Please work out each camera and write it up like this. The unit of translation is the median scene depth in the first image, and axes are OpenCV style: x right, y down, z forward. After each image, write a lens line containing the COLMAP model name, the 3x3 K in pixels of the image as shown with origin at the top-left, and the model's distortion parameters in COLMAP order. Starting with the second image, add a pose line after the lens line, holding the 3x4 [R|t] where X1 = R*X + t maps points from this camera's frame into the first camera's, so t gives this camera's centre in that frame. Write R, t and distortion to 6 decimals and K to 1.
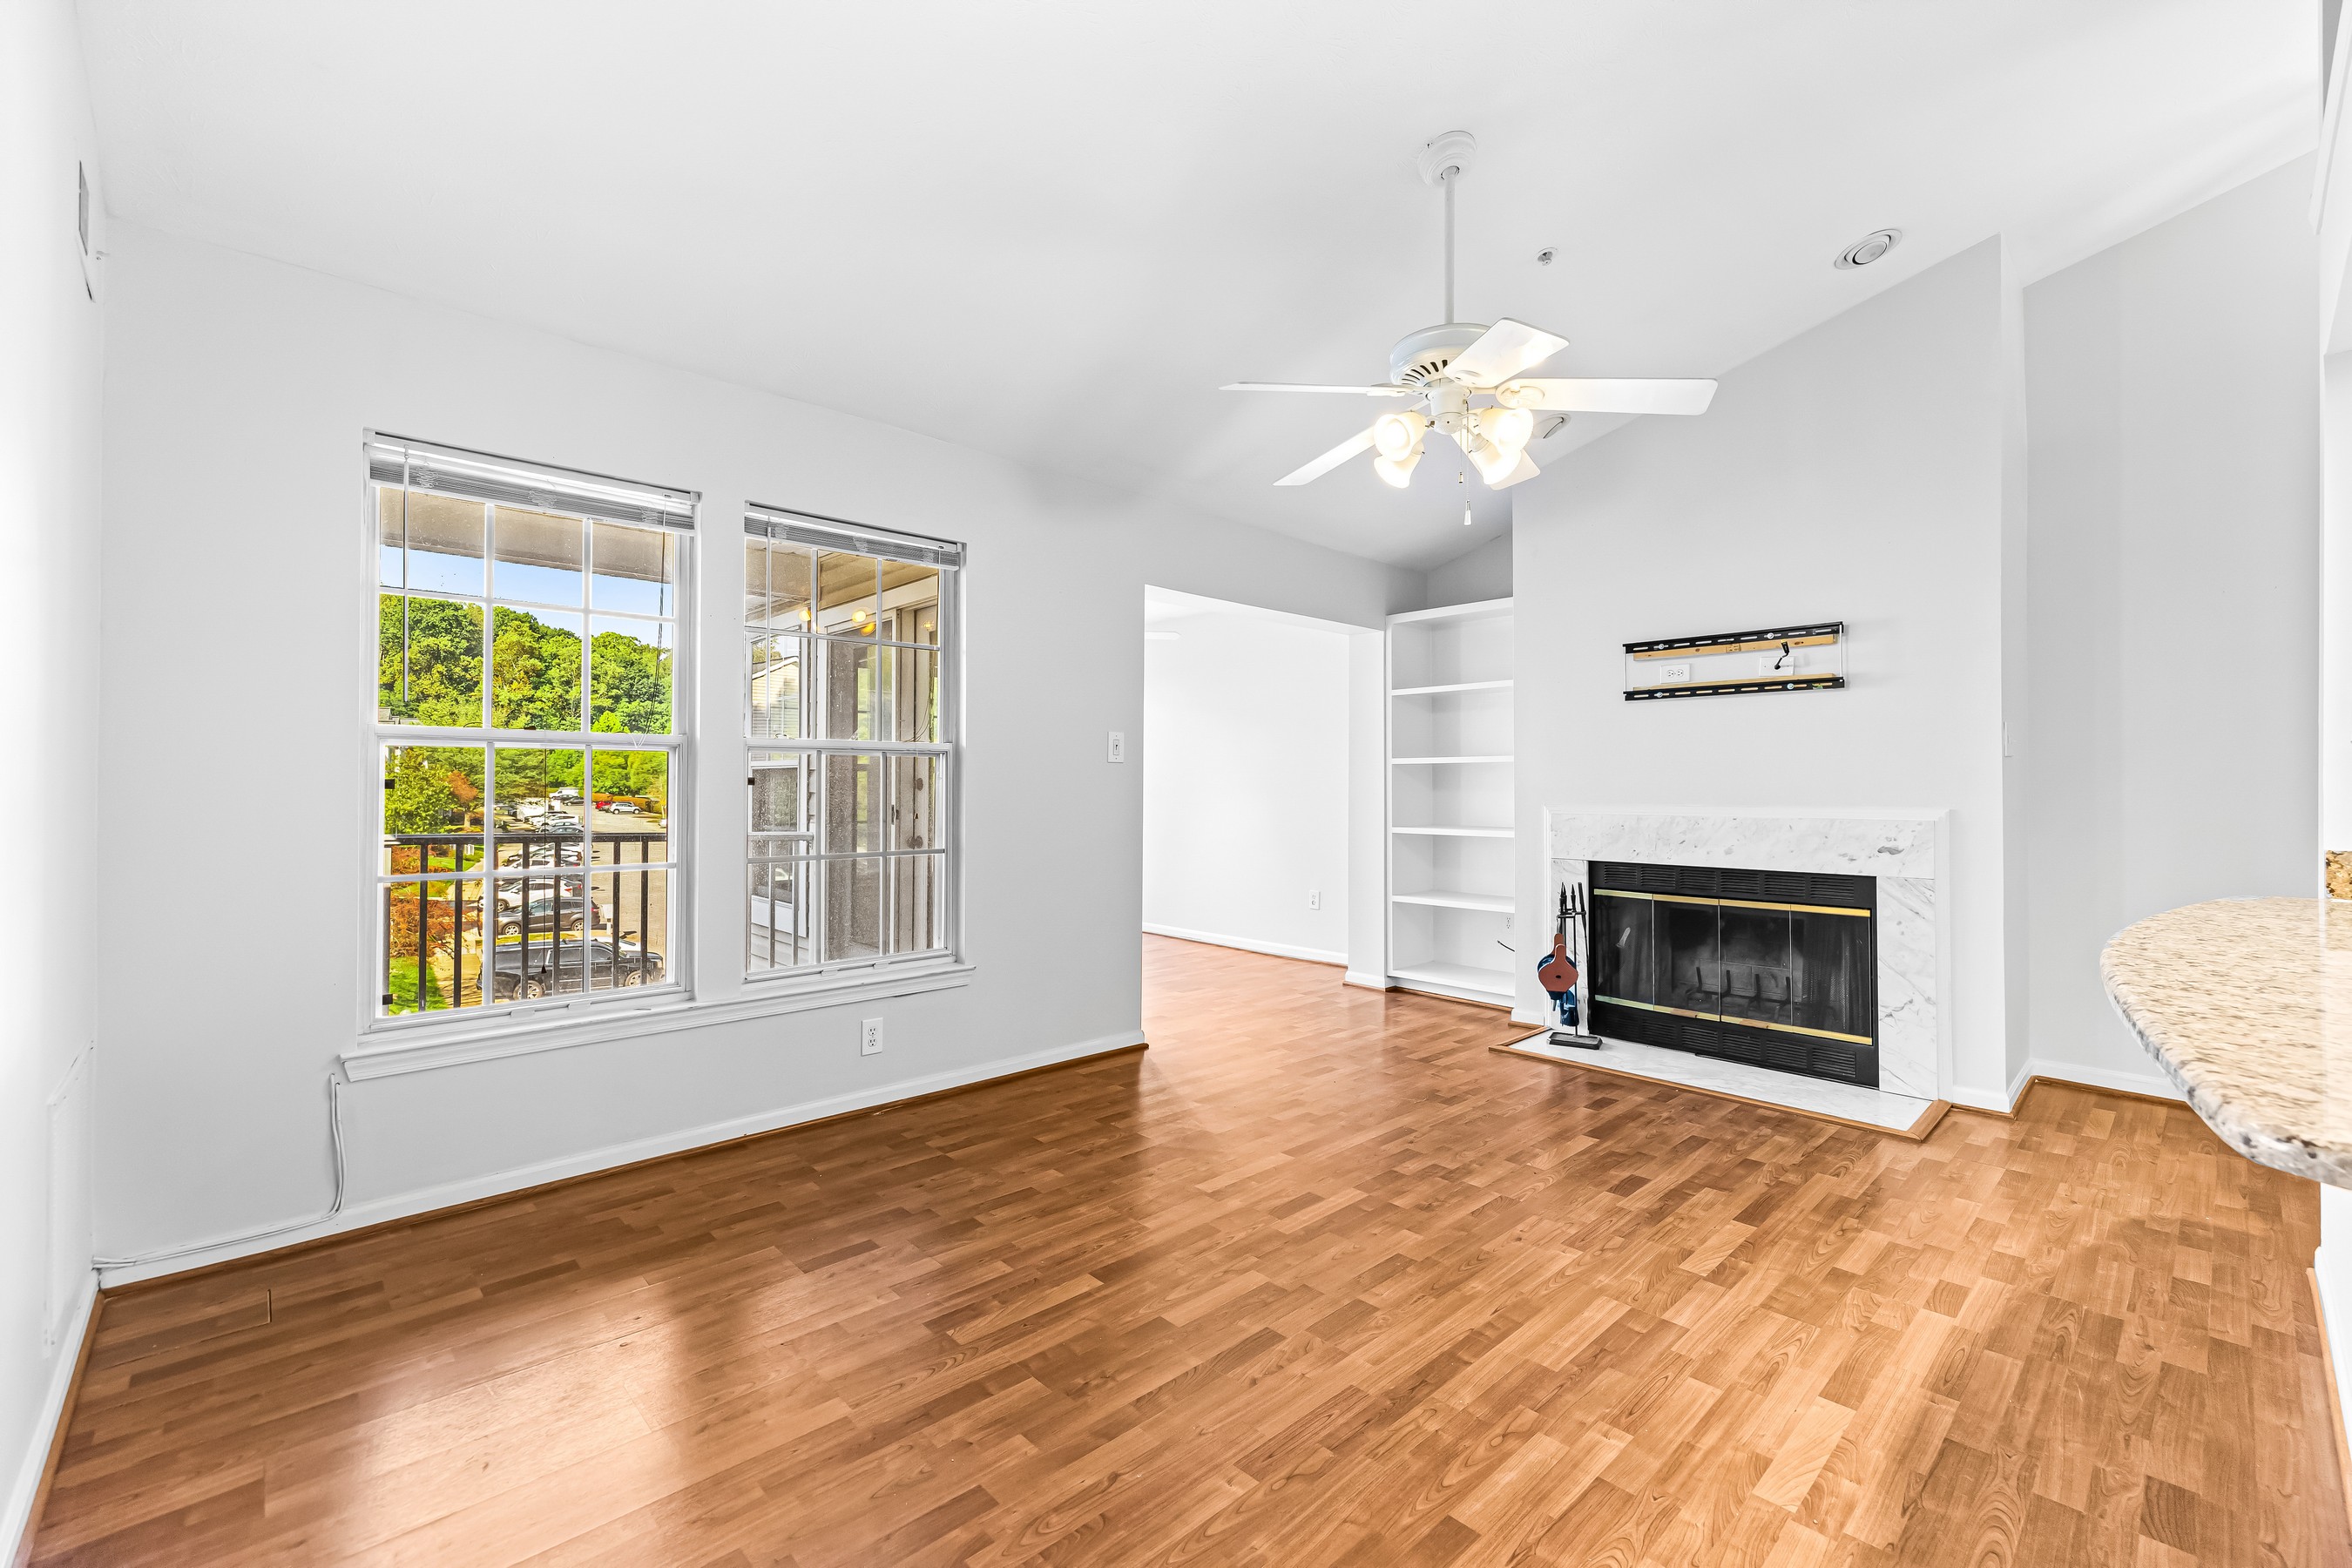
lens RADIAL K [[994.1, 0, 1173.7], [0, 994.1, 774.2], [0, 0, 1]] dist [0.001544, 0.000181]
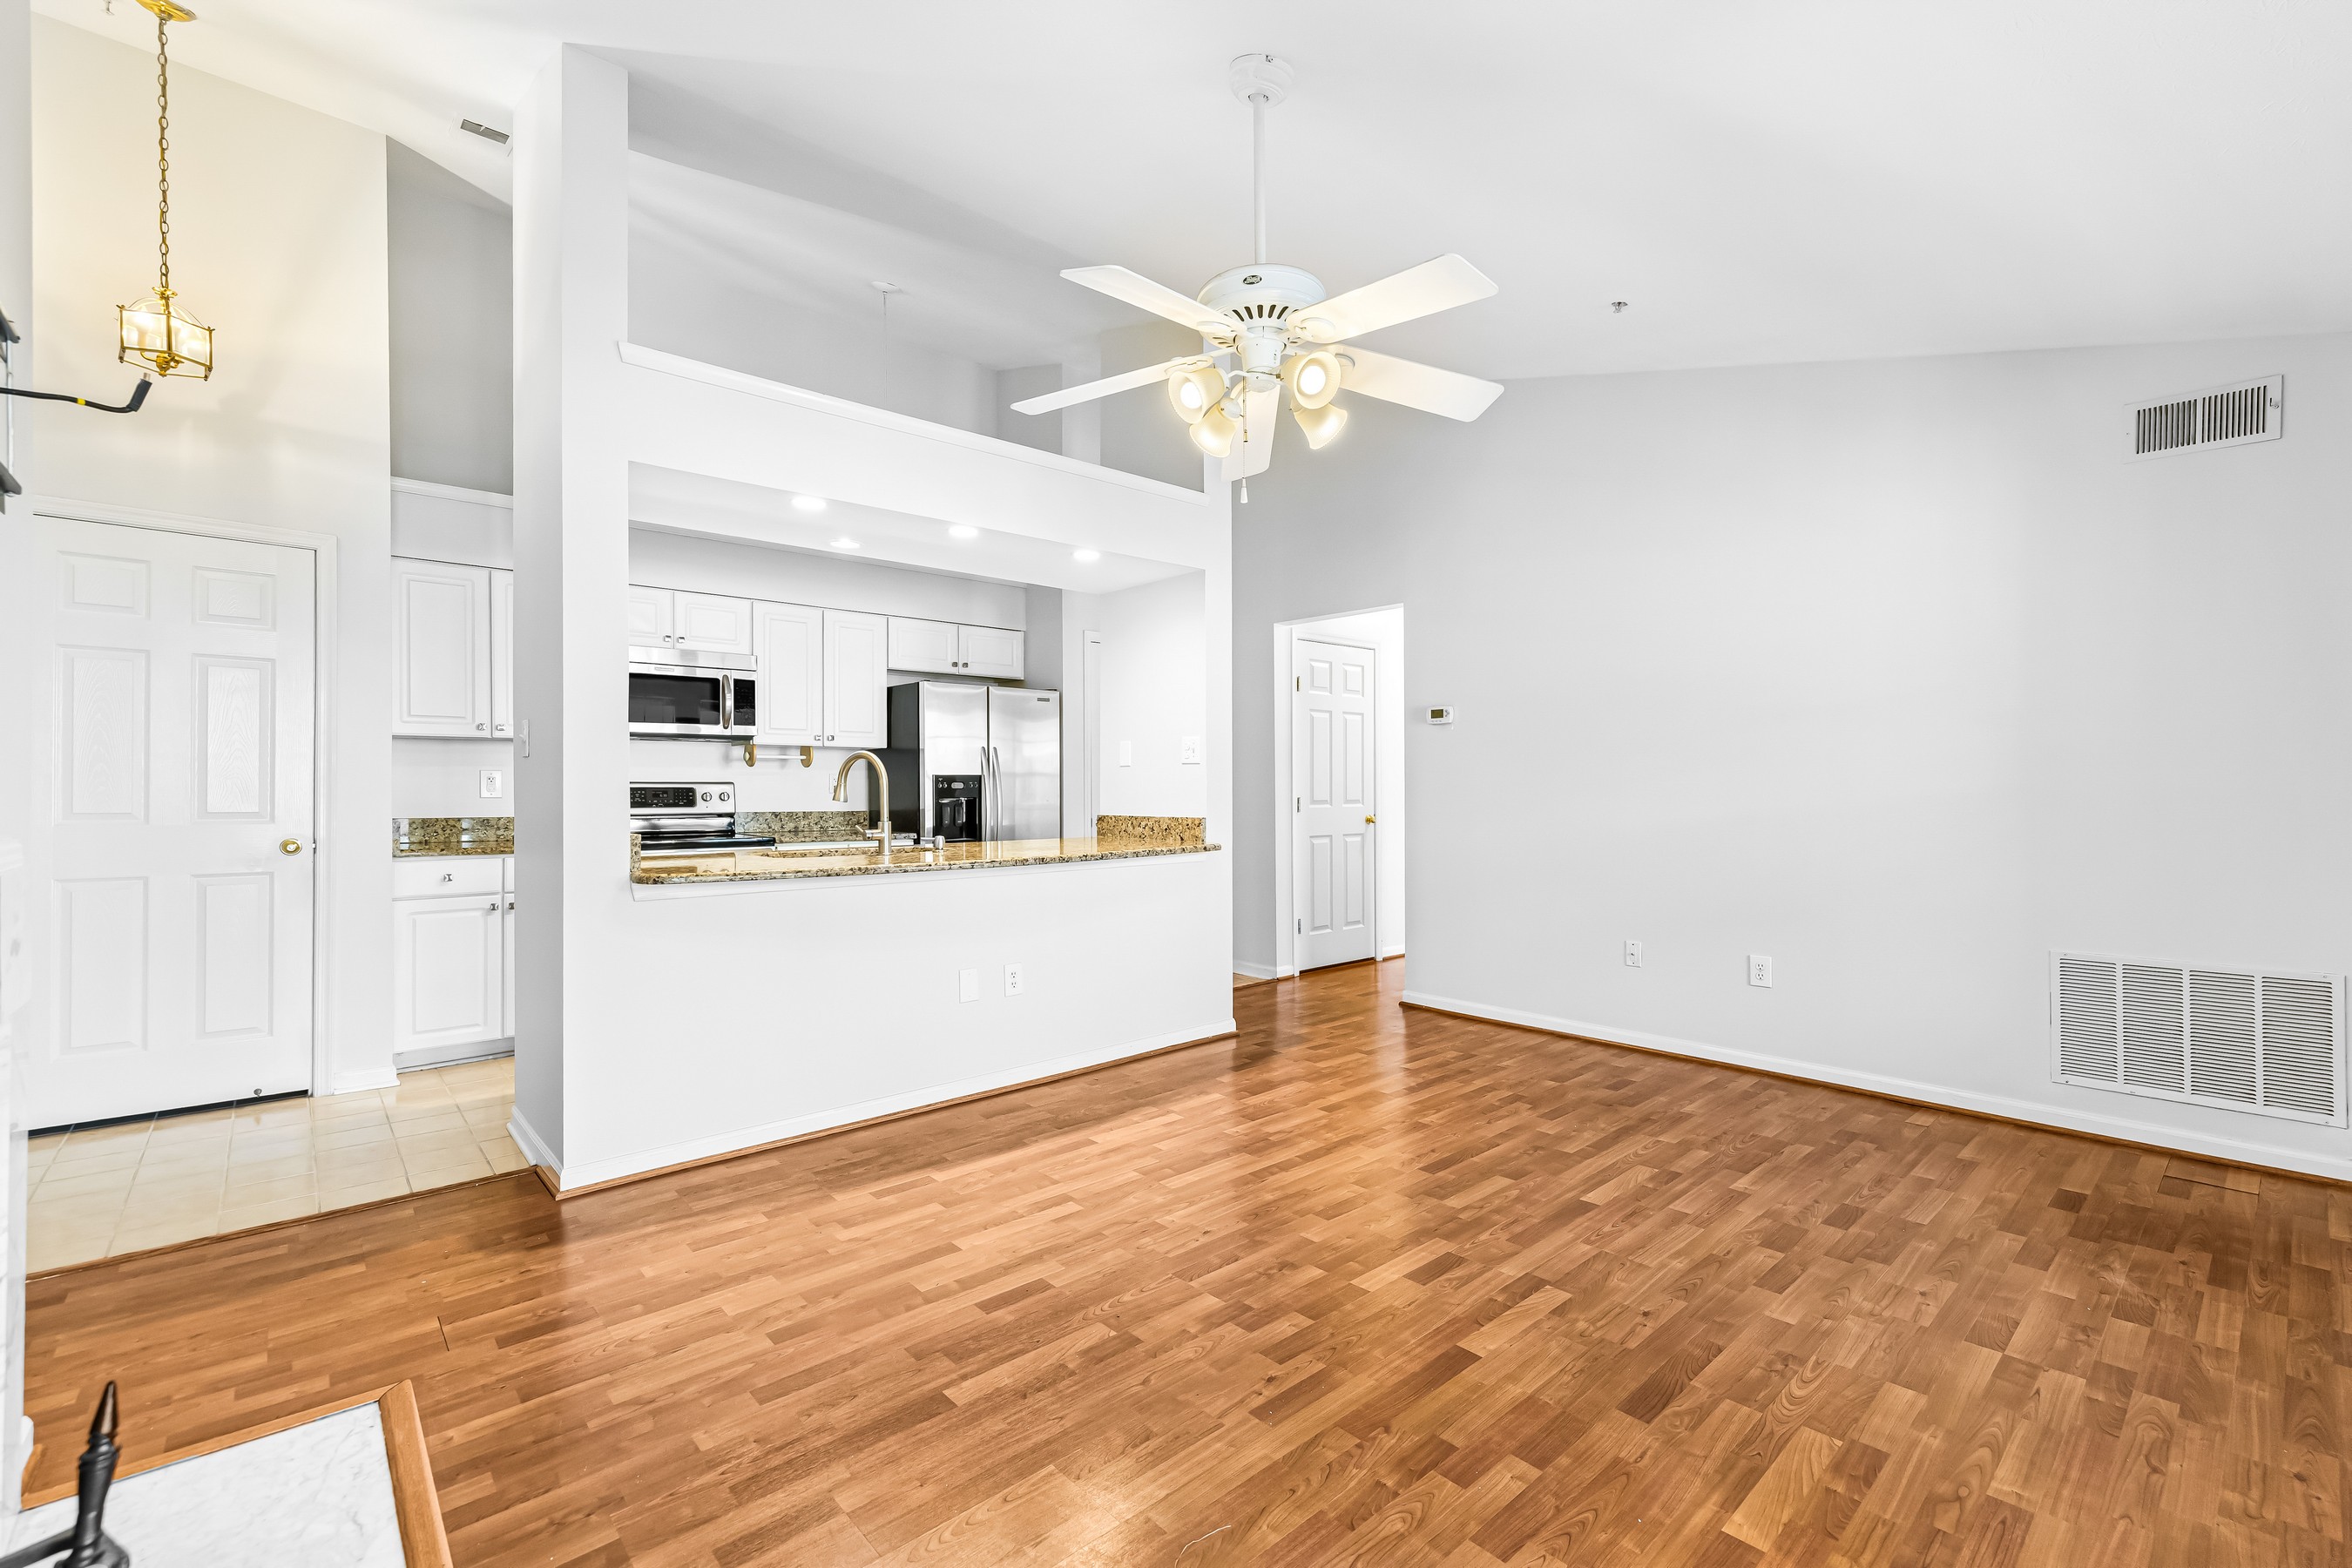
lens RADIAL K [[994.1, 0, 1168.9], [0, 994.1, 790.4], [0, 0, 1]] dist [0.001544, 0.000181]
pose [[-0.999665, 0.000899, 0.025862, 0.292292], [0.000602, 0.999934, -0.011486, 0.022392], [-0.025871, -0.011467, -0.999600, 1.648716]]
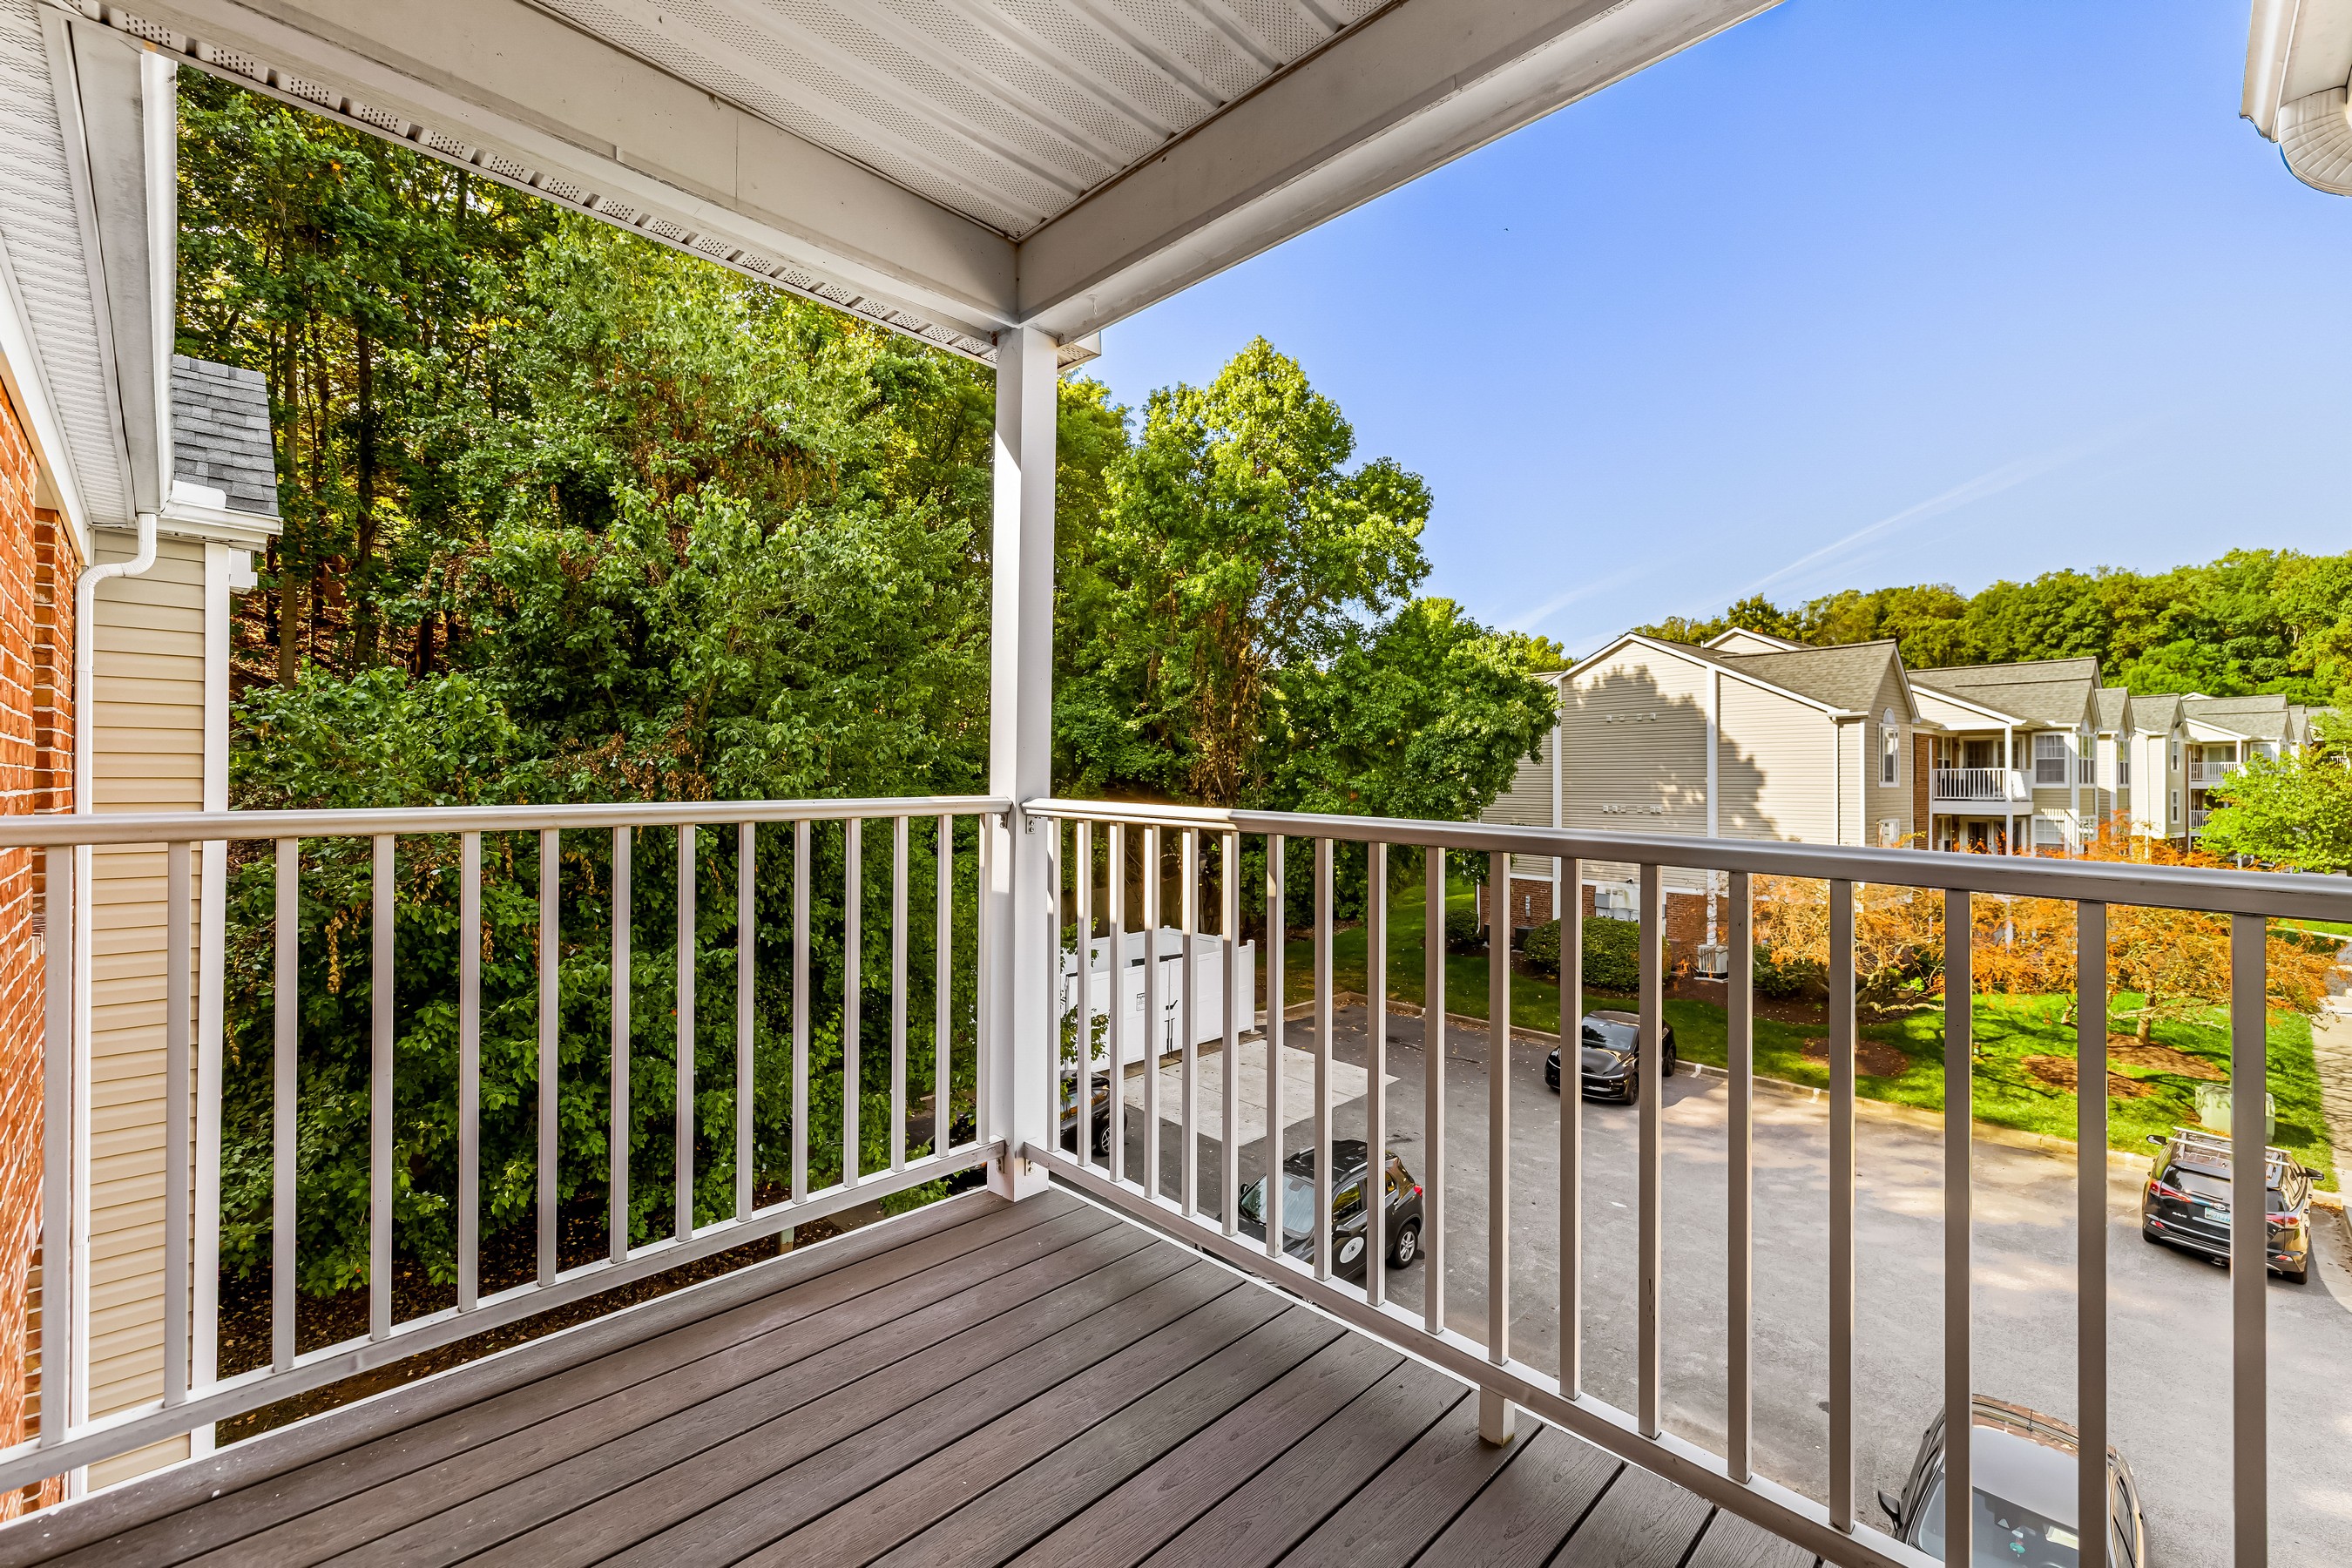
lens RADIAL K [[994.1, 0, 1179.1], [0, 994.1, 778.7], [0, 0, 1]] dist [0.001544, 0.000181]
pose [[0.049462, -0.007379, -0.998749, -0.398735], [0.005613, 0.999959, -0.007110, 0.064164], [0.998760, -0.005254, 0.049502, 1.296714]]
